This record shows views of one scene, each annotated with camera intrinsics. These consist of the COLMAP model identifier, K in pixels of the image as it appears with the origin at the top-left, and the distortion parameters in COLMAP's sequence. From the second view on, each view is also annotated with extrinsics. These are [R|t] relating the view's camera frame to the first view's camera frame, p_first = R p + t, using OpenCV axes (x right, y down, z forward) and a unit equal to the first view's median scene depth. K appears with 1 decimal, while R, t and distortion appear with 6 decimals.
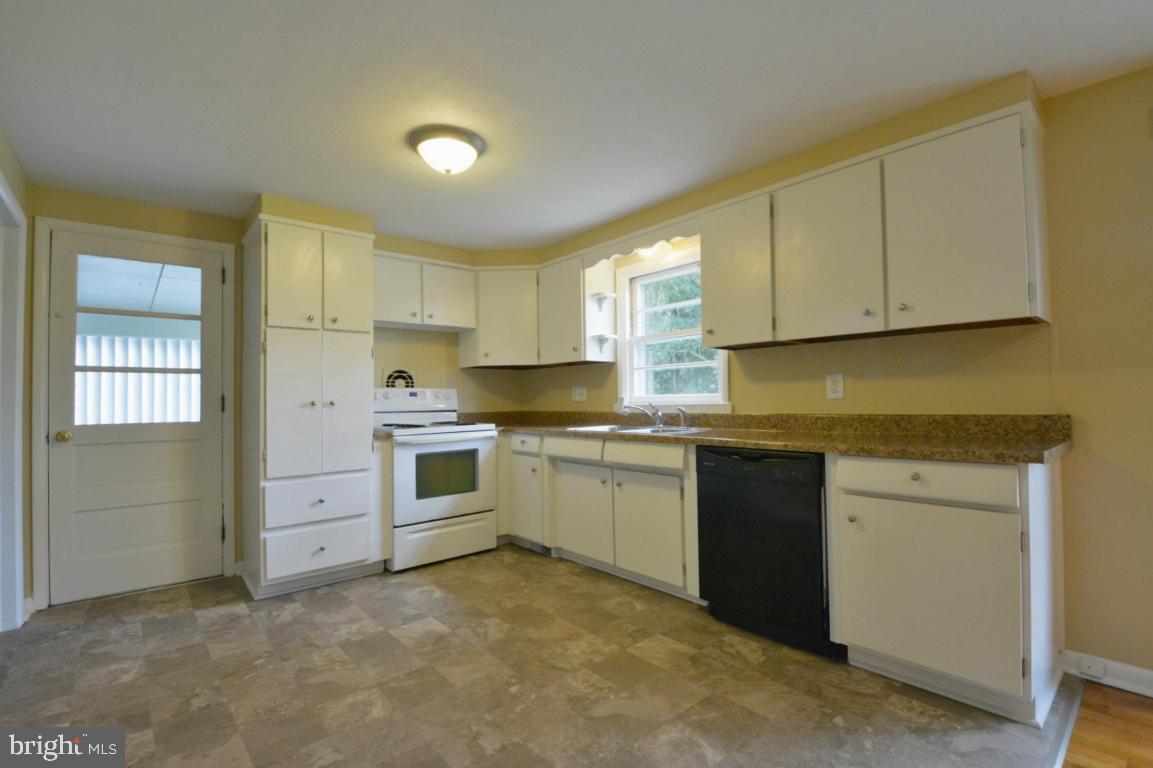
lens RADIAL K [[520.1, 0, 576.5], [0, 520.1, 384.0], [0, 0, 1]] dist [0.023358, -0.030895]
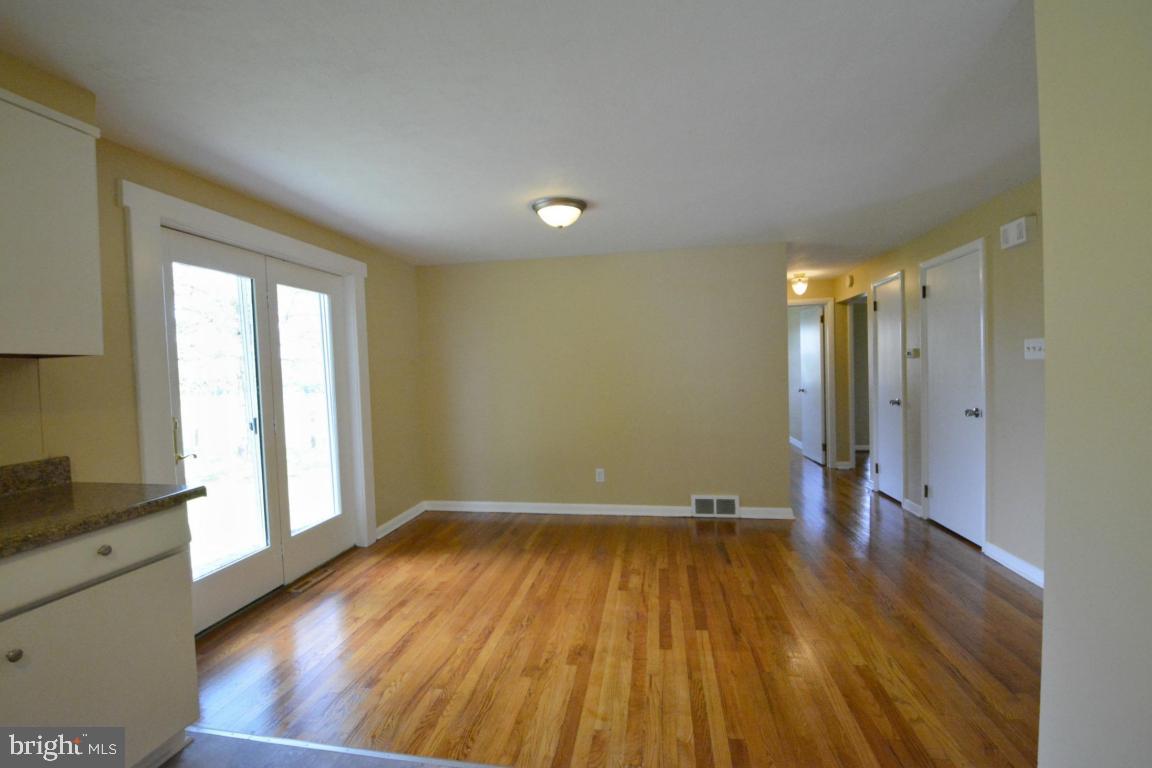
lens RADIAL K [[519.6, 0, 576.0], [0, 519.6, 384.0], [0, 0, 1]] dist [0.023358, -0.030895]
pose [[-0.638779, 0.010286, 0.769322, -0.227269], [0.019755, 0.999800, 0.003035, -0.034484], [-0.769137, 0.017136, -0.638854, 0.524768]]
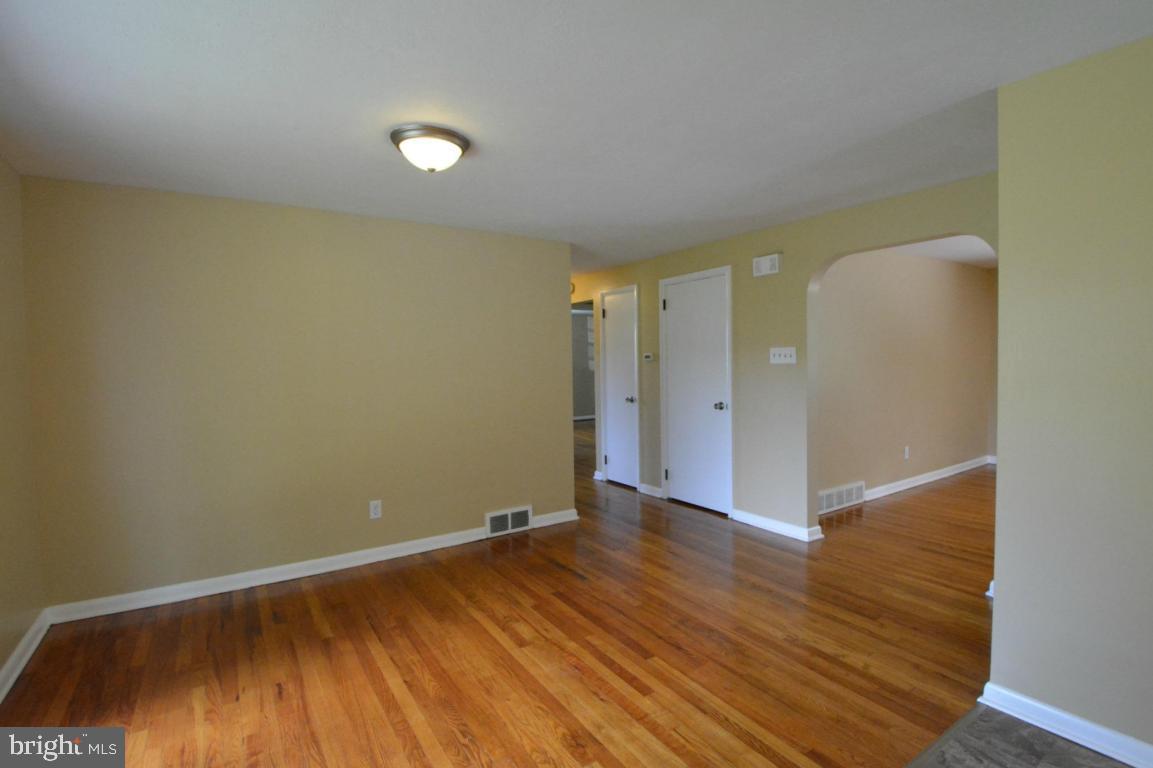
lens RADIAL K [[543.1, 0, 582.0], [0, 543.1, 385.5], [0, 0, 1]] dist [0.029840, -0.037426]
pose [[-0.991523, 0.022769, 0.127922, 0.218036], [0.025924, 0.999398, 0.023052, -0.048564], [-0.127320, 0.026173, -0.991516, 0.618980]]
